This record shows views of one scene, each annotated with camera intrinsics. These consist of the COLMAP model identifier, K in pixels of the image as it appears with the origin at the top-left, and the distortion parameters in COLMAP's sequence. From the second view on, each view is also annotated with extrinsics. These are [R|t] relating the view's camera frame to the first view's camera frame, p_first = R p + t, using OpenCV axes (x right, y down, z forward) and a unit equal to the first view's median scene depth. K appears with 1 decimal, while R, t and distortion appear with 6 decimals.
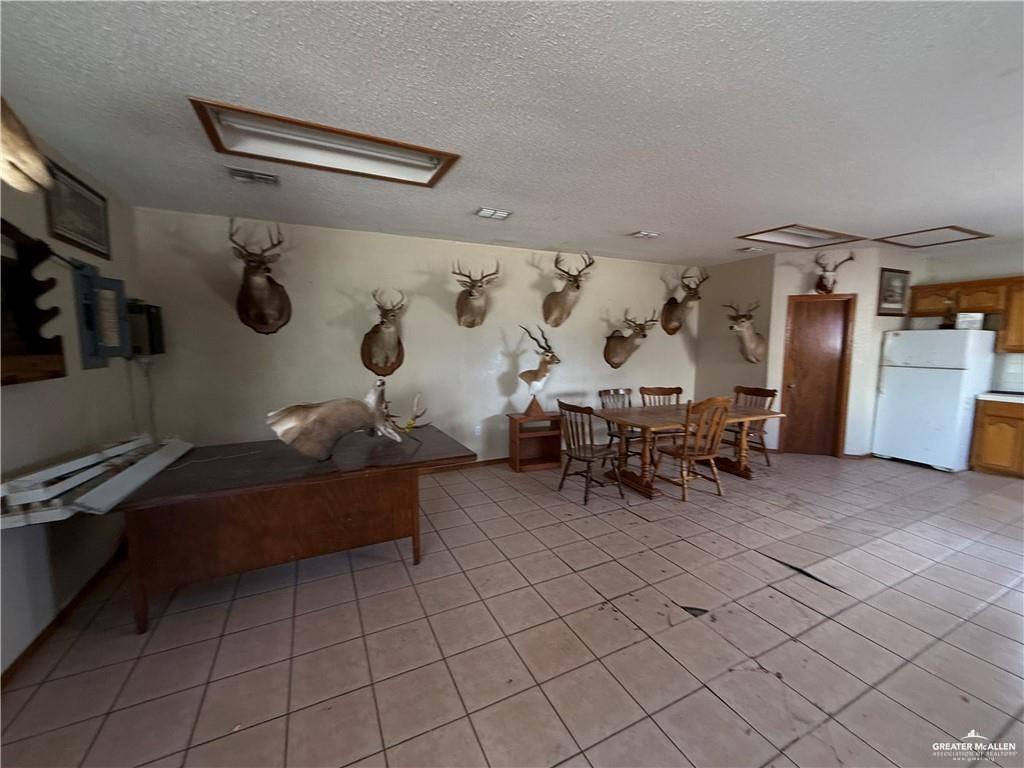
lens RADIAL K [[407.9, 0, 513.7], [0, 407.9, 384.8], [0, 0, 1]] dist [-0.000436, 0.000222]
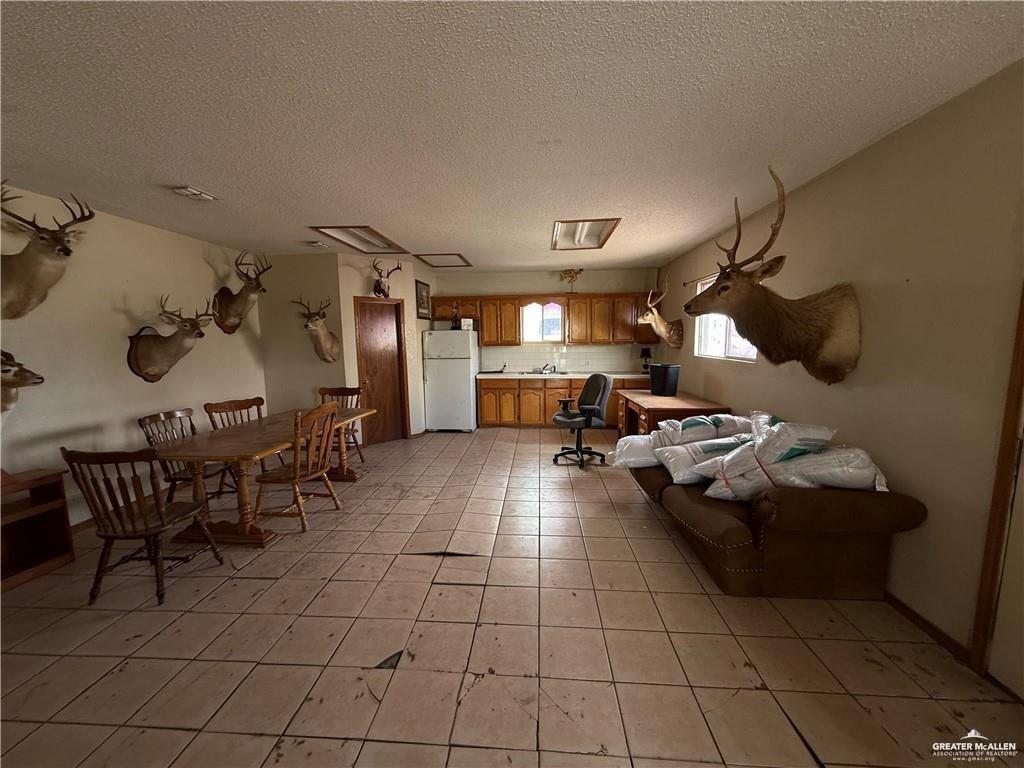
lens RADIAL K [[407.9, 0, 513.7], [0, 407.9, 384.8], [0, 0, 1]] dist [-0.000436, 0.000222]
pose [[0.506020, -0.104301, 0.856192, -0.037453], [0.105019, 0.992726, 0.058866, -0.013677], [-0.856104, 0.060129, 0.513293, 0.140977]]
